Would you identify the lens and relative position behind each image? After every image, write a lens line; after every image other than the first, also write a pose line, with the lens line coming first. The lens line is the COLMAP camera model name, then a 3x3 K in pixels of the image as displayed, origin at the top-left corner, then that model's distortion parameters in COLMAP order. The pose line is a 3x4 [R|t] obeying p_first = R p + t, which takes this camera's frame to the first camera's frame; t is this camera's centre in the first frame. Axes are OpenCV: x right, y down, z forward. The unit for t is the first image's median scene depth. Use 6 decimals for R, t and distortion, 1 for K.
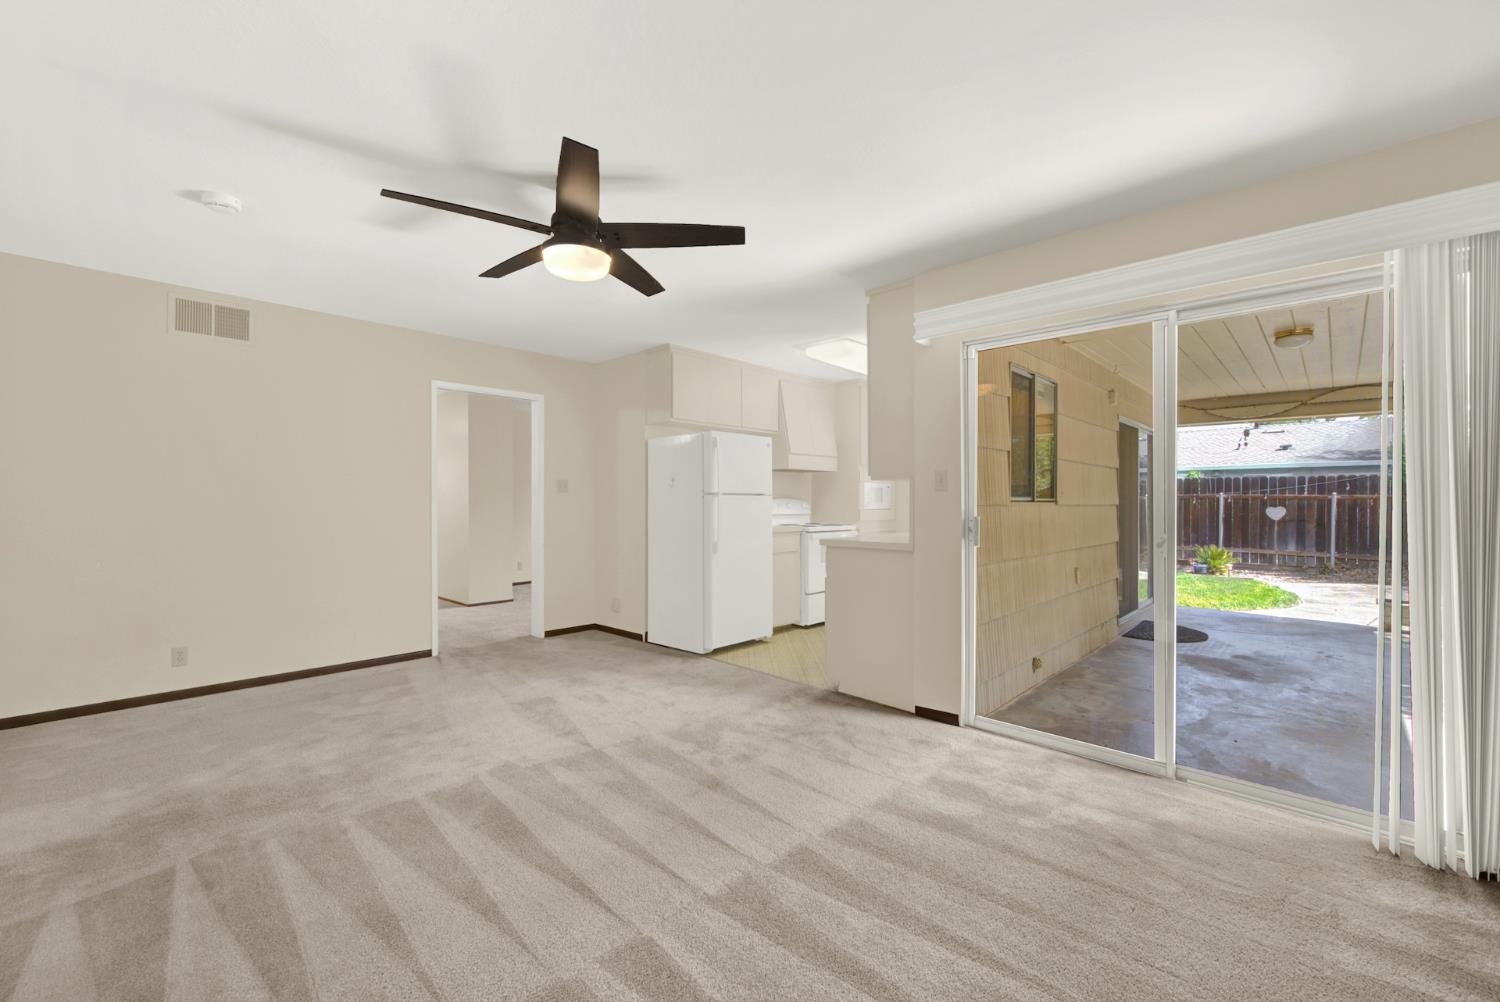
lens RADIAL K [[613.5, 0, 754.8], [0, 613.5, 503.5], [0, 0, 1]] dist [0.000883, -0.002073]
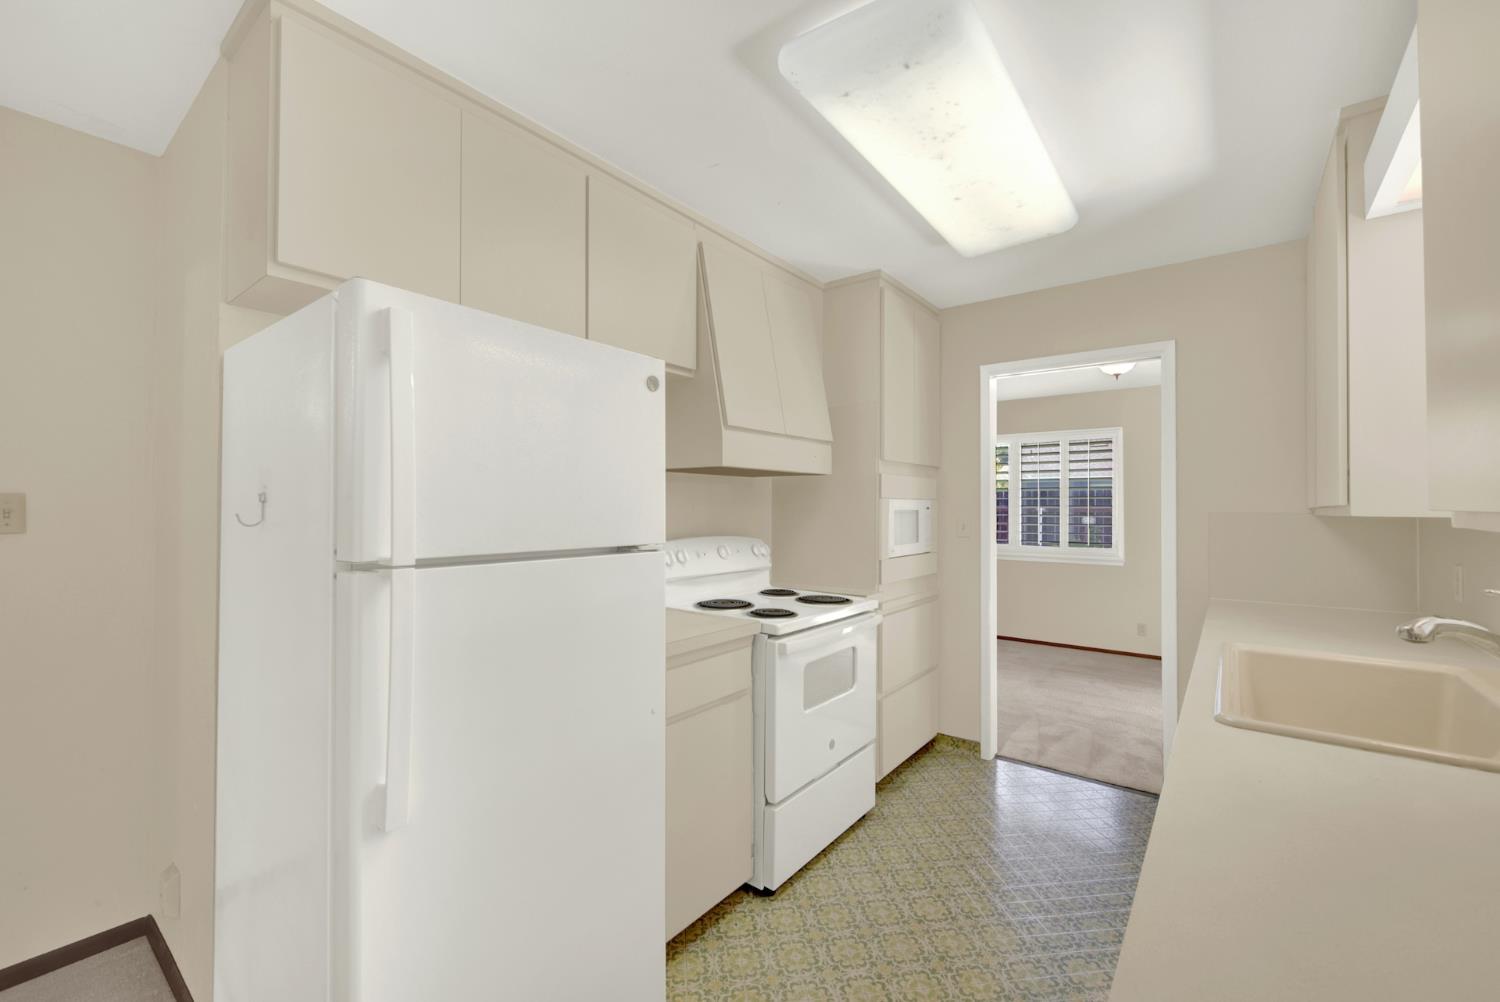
lens RADIAL K [[613.5, 0, 754.8], [0, 613.5, 503.5], [0, 0, 1]] dist [0.000883, -0.002073]
pose [[0.994992, 0.002905, 0.099910, 0.037340], [-0.001524, 0.999902, -0.013897, -0.027603], [-0.099941, 0.013676, 0.994899, 0.618355]]
